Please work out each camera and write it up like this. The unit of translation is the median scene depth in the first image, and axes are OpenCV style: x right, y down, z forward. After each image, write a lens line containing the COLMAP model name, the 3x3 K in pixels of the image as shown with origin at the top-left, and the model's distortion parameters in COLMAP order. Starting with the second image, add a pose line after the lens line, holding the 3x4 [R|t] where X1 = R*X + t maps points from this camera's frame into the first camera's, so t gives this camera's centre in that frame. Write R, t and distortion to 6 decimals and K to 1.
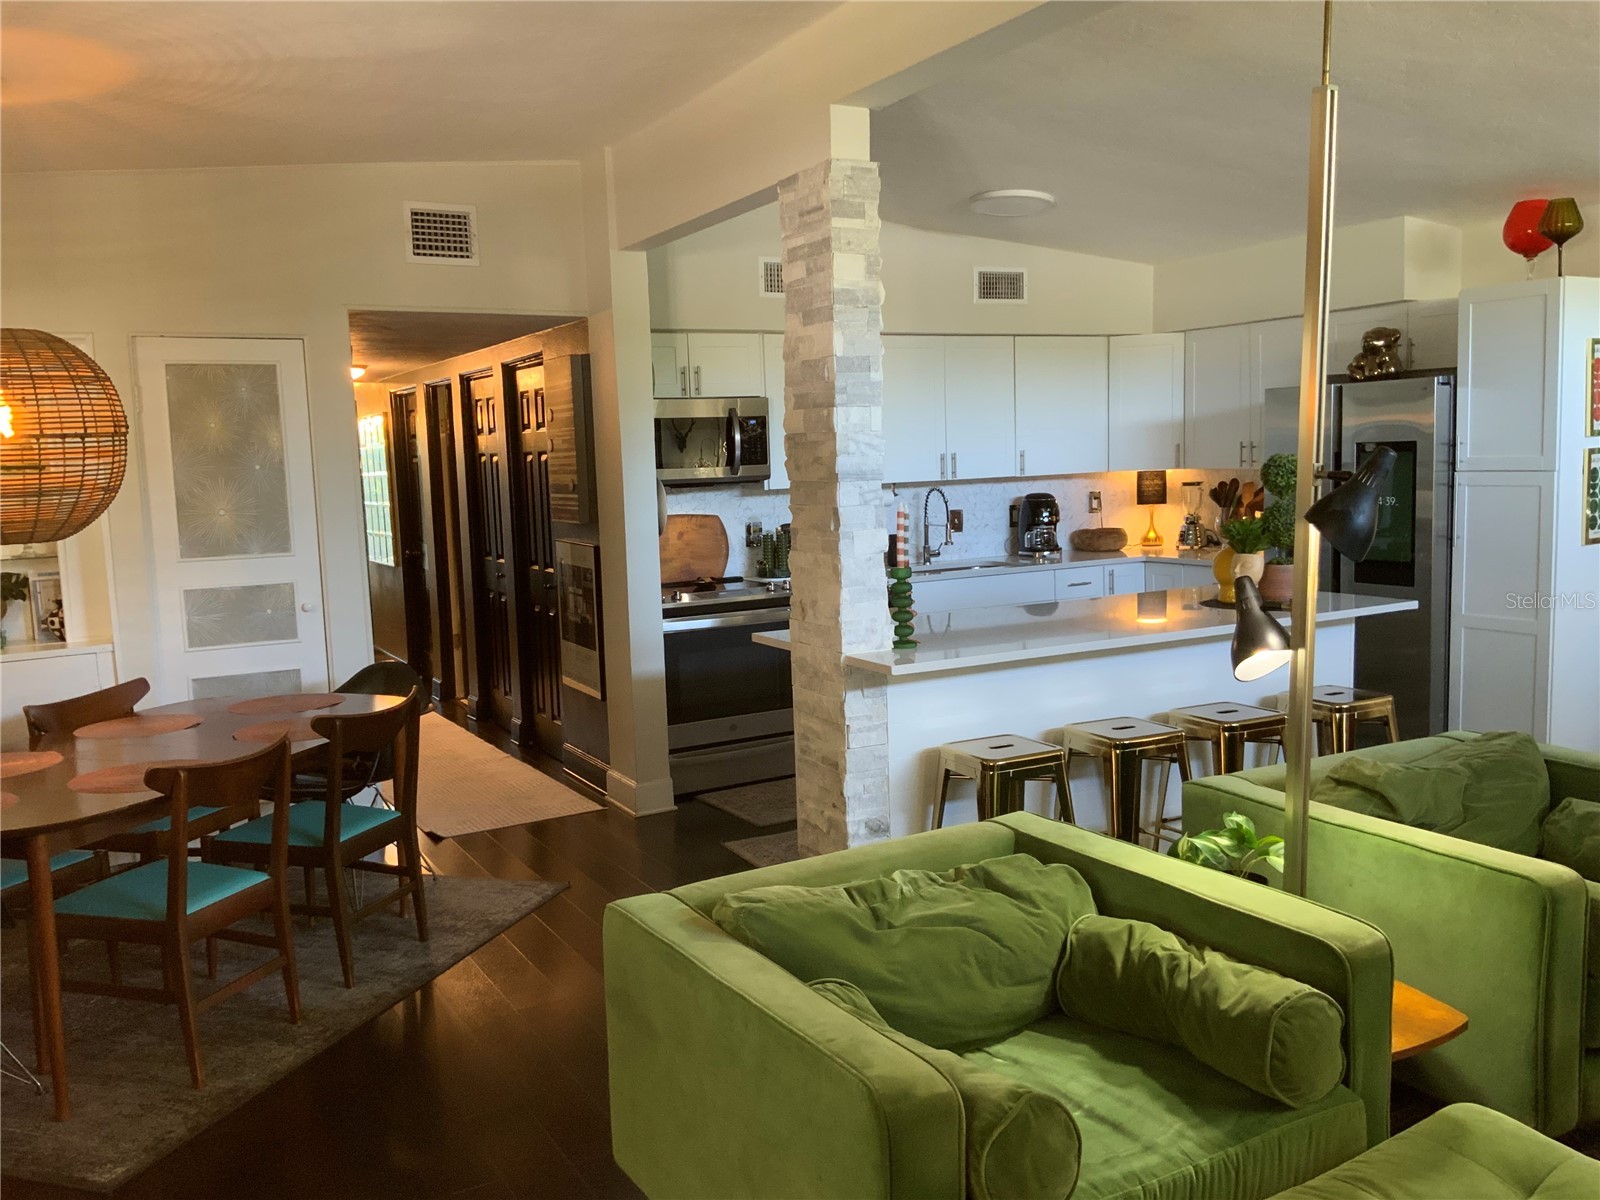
lens RADIAL K [[1337.0, 0, 805.2], [0, 1337.0, 595.9], [0, 0, 1]] dist [0.101642, -0.230487]
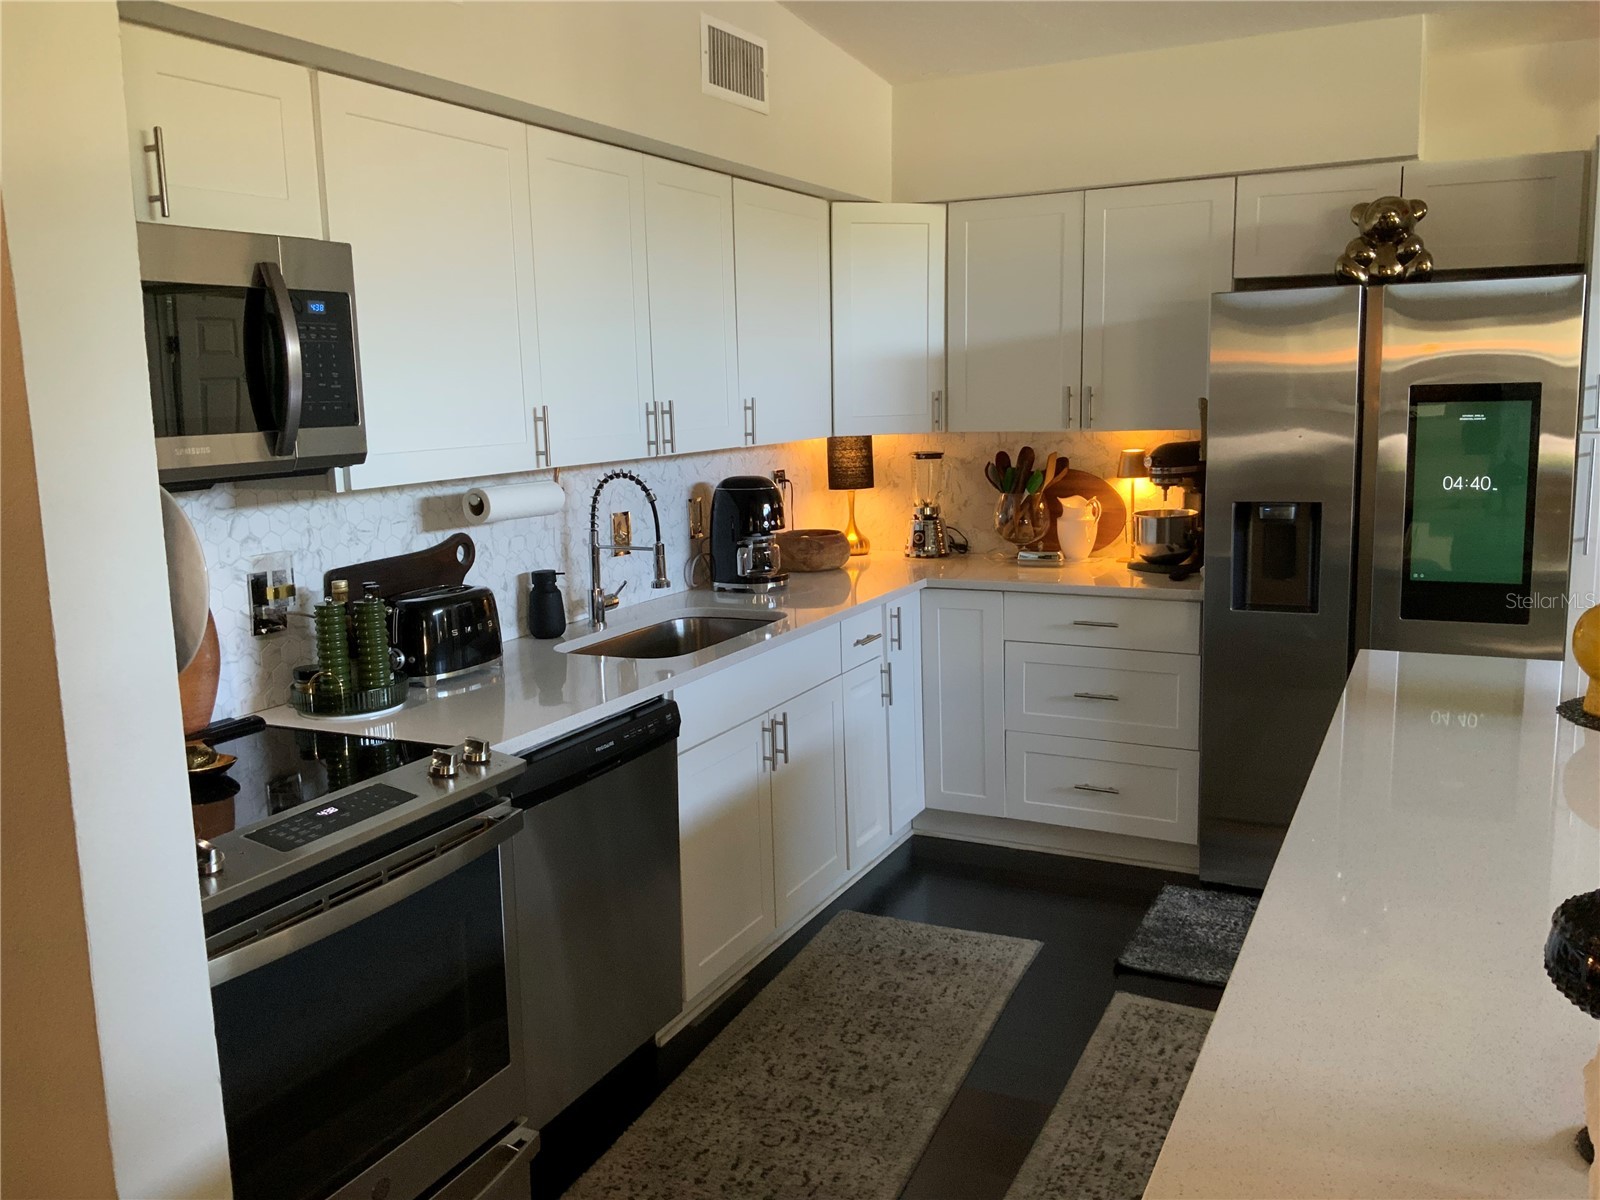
lens RADIAL K [[1337.0, 0, 805.2], [0, 1337.0, 595.9], [0, 0, 1]] dist [0.101642, -0.230487]
pose [[0.816293, -0.078295, 0.572307, -0.130058], [0.062666, 0.996927, 0.047004, -0.053338], [-0.574229, -0.002505, 0.818691, 0.545818]]
